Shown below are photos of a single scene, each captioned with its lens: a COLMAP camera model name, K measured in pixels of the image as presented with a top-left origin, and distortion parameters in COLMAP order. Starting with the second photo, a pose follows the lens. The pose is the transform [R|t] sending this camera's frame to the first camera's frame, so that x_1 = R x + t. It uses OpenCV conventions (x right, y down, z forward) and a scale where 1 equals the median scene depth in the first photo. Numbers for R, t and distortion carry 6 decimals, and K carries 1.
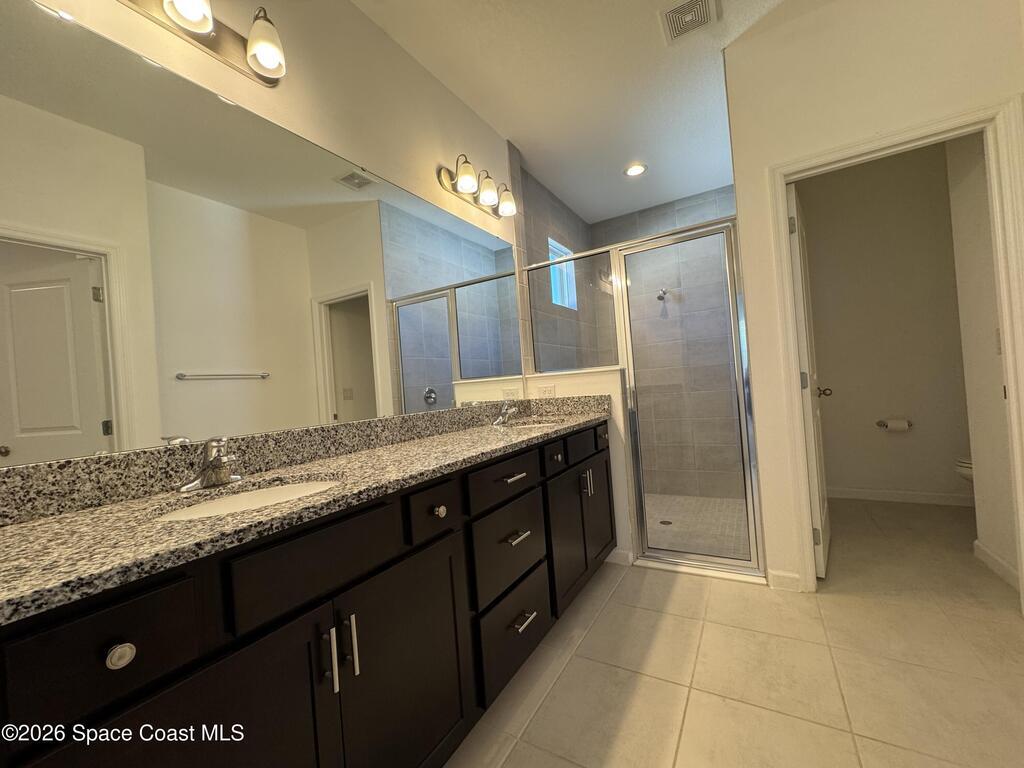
lens RADIAL K [[408.7, 0, 512.9], [0, 408.7, 376.7], [0, 0, 1]] dist [-0.001491, -0.000149]
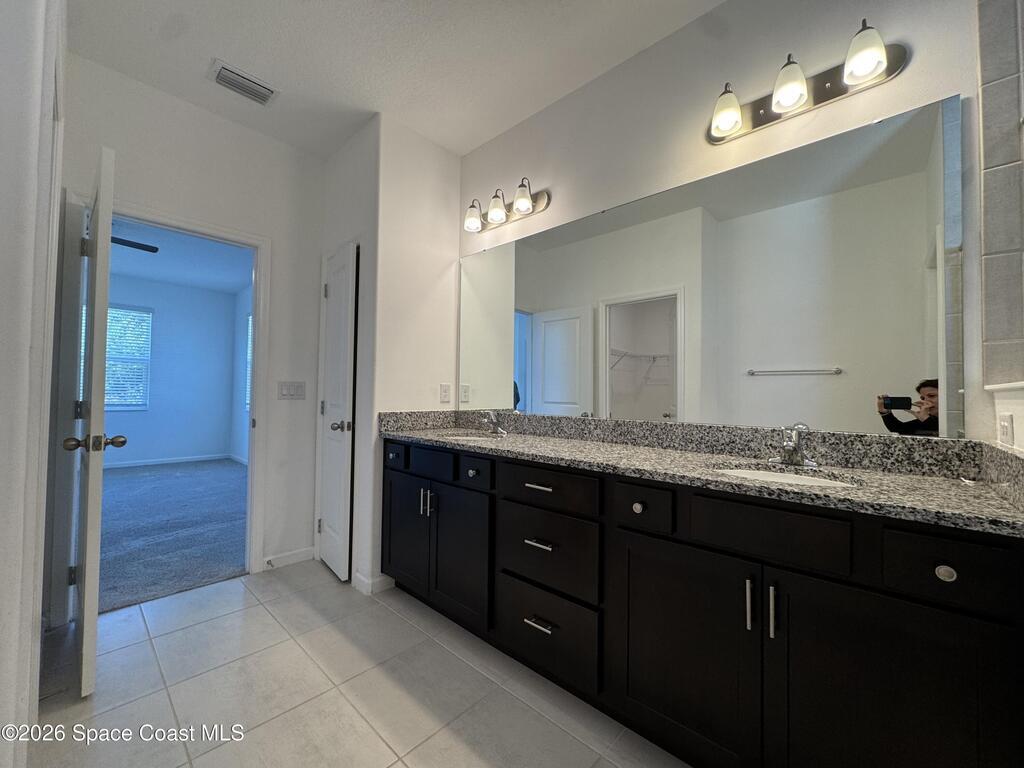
lens RADIAL K [[408.7, 0, 513.9], [0, 408.7, 389.3], [0, 0, 1]] dist [-0.001491, -0.000149]
pose [[-0.203364, 0.055092, -0.977552, 0.919609], [0.021034, 0.998431, 0.051893, -0.052371], [0.978877, -0.010008, -0.204203, 1.032163]]
